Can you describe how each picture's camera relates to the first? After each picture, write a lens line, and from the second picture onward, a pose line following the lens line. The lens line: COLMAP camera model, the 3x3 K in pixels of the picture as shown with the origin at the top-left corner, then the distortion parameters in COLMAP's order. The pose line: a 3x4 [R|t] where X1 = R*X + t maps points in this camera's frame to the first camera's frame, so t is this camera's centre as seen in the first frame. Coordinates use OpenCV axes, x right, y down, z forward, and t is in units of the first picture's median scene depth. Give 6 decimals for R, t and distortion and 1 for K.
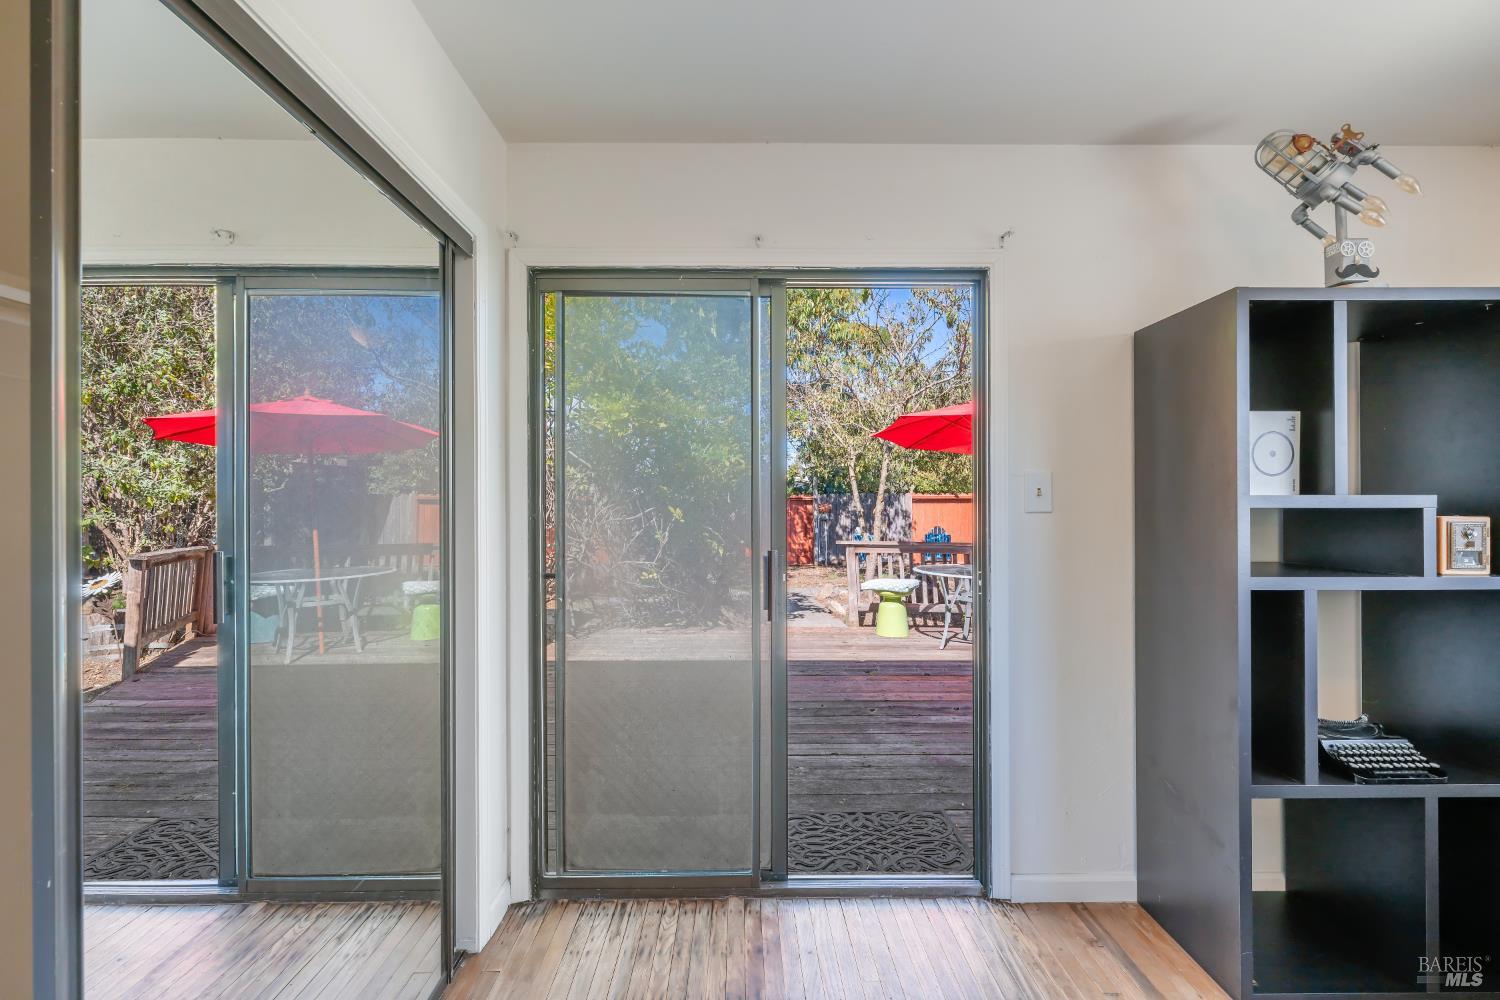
lens RADIAL K [[596.5, 0, 746.6], [0, 596.5, 505.8], [0, 0, 1]] dist [0.000091, -0.000977]
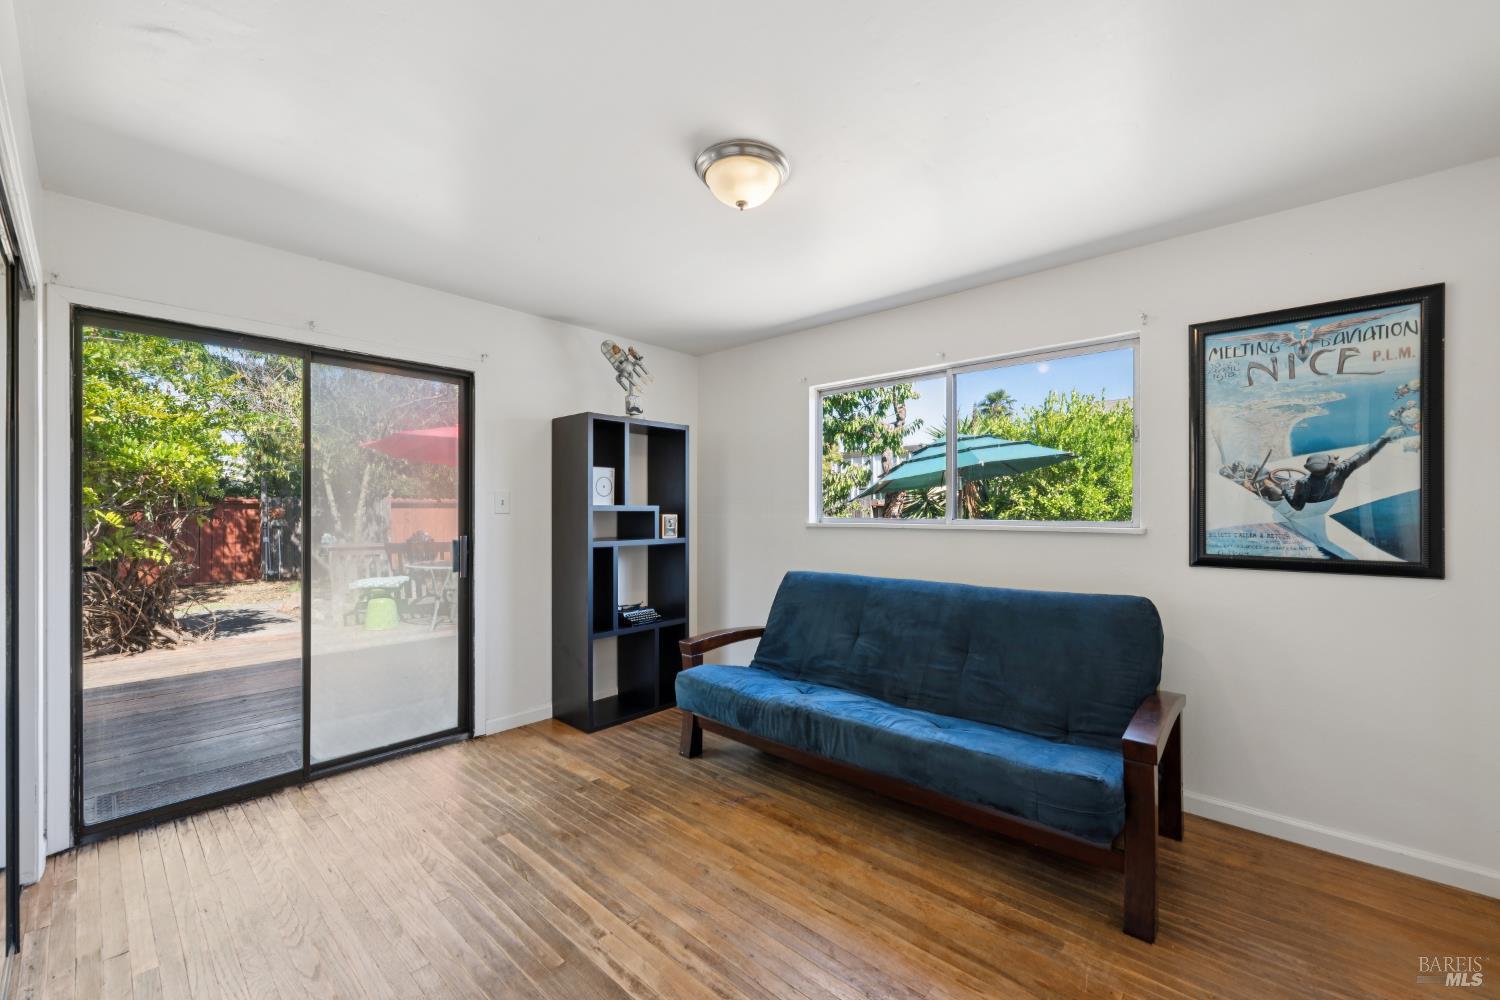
lens RADIAL K [[596.5, 0, 752.0], [0, 596.5, 507.7], [0, 0, 1]] dist [0.000091, -0.000977]
pose [[0.678075, 0.005106, 0.734975, -0.317234], [-0.001044, 0.999982, -0.005984, 0.003150], [-0.734992, 0.003291, 0.678068, -0.762828]]
